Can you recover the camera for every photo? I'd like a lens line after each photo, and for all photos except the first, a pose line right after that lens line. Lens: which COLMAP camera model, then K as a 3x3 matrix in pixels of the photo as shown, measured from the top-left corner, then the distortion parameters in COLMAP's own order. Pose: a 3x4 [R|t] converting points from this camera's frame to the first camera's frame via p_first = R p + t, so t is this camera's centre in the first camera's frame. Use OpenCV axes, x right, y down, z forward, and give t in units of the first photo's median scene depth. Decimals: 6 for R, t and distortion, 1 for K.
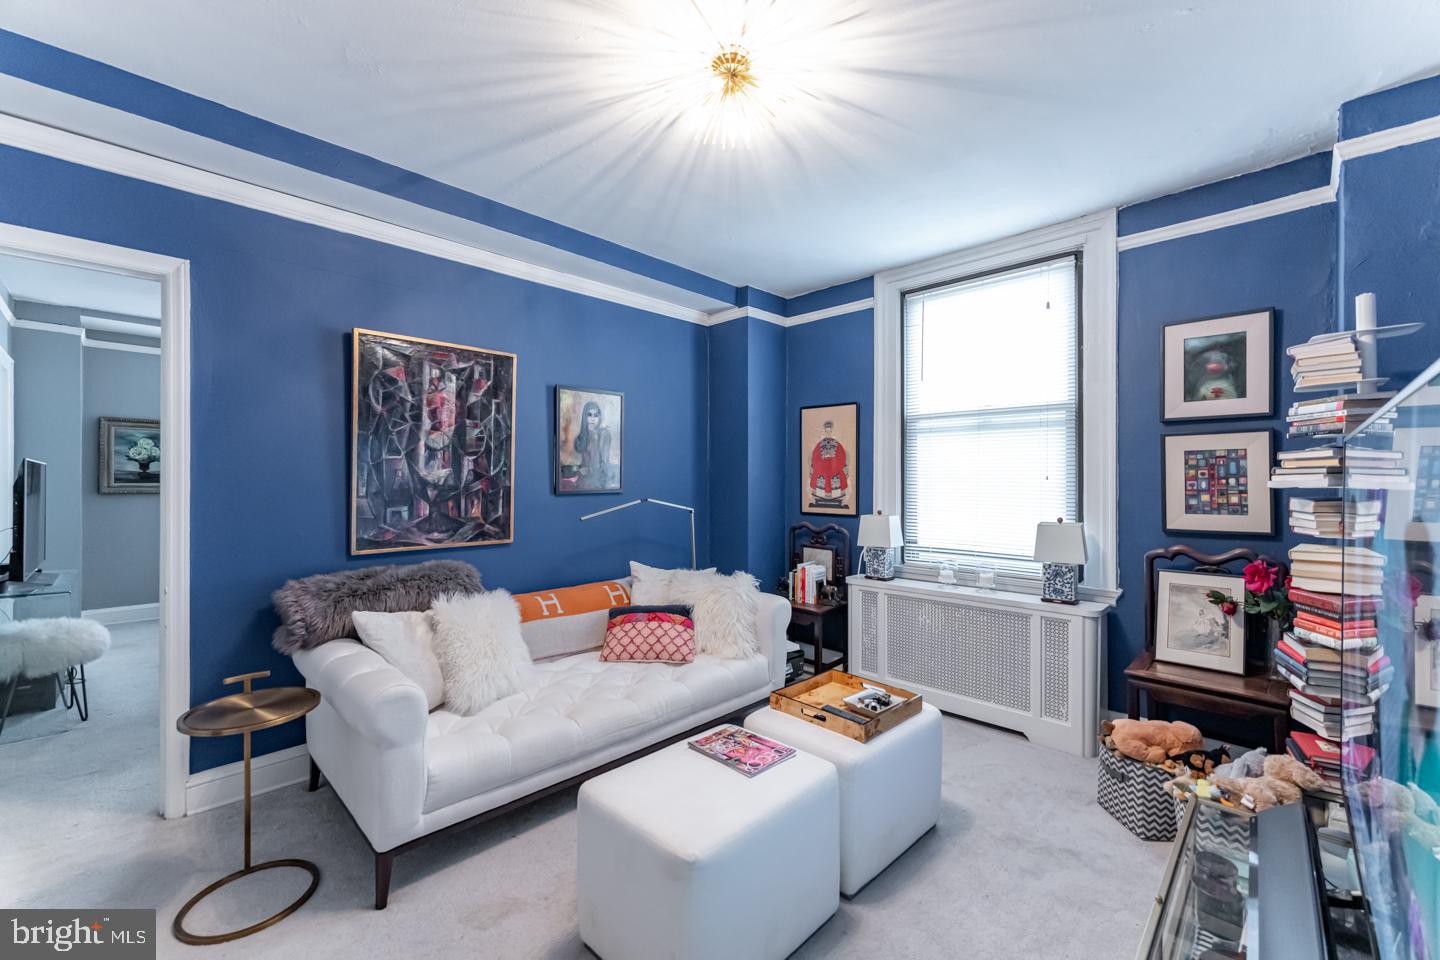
lens RADIAL K [[573.3, 0, 724.5], [0, 573.3, 481.4], [0, 0, 1]] dist [0.001607, -0.000119]
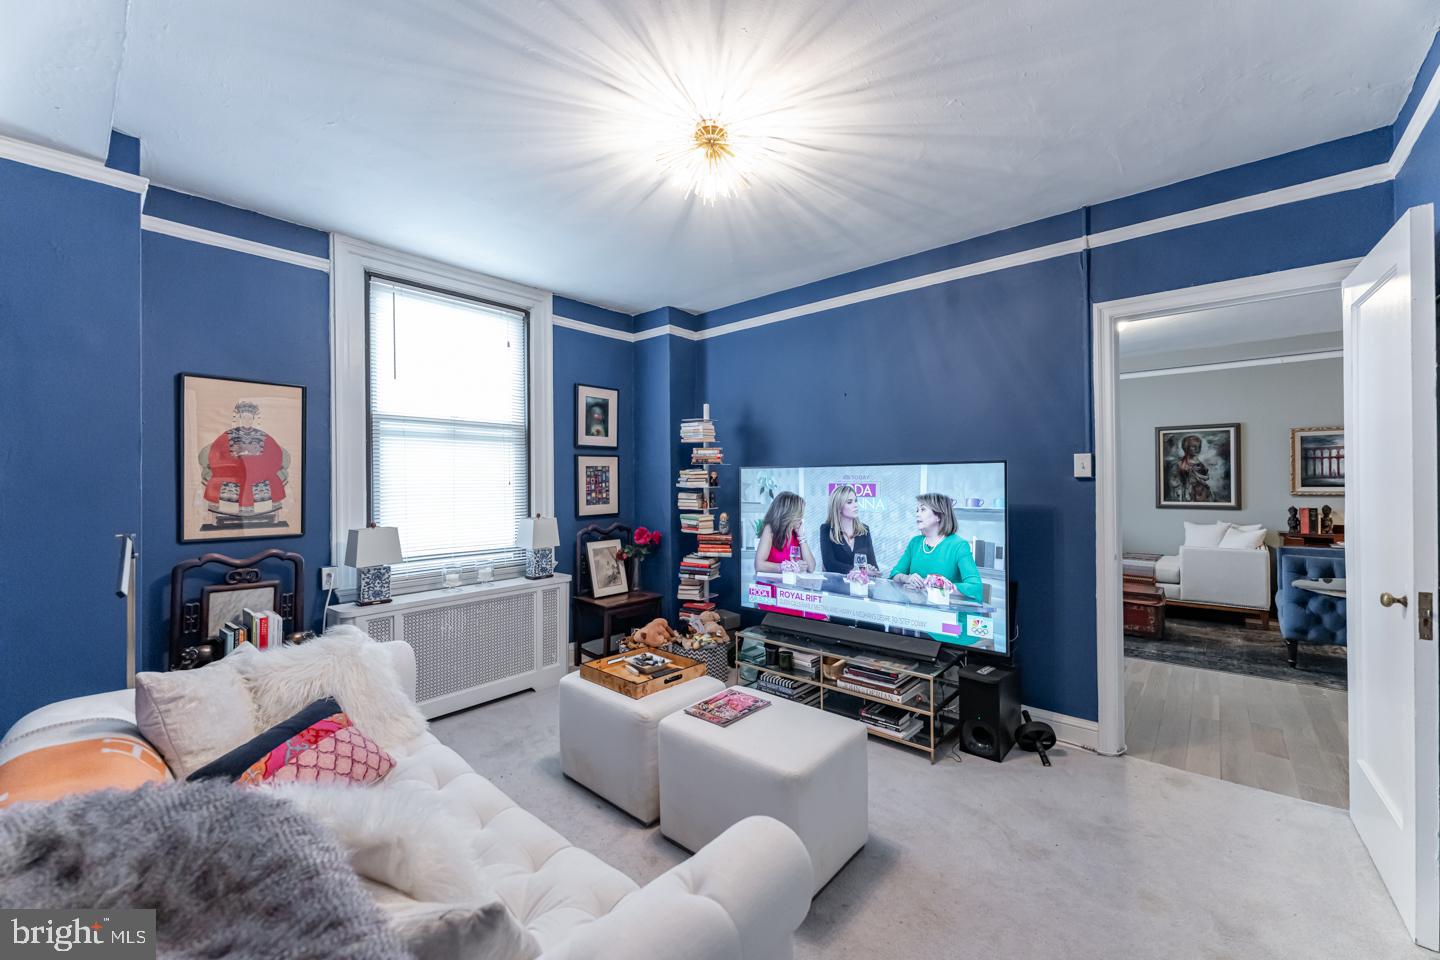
lens RADIAL K [[573.3, 0, 694.0], [0, 573.3, 480.5], [0, 0, 1]] dist [0.001607, -0.000119]
pose [[-0.017770, -0.003811, 0.999835, -0.704250], [0.005936, 0.999975, 0.003917, -0.015290], [-0.999824, 0.006004, -0.017747, 0.639574]]
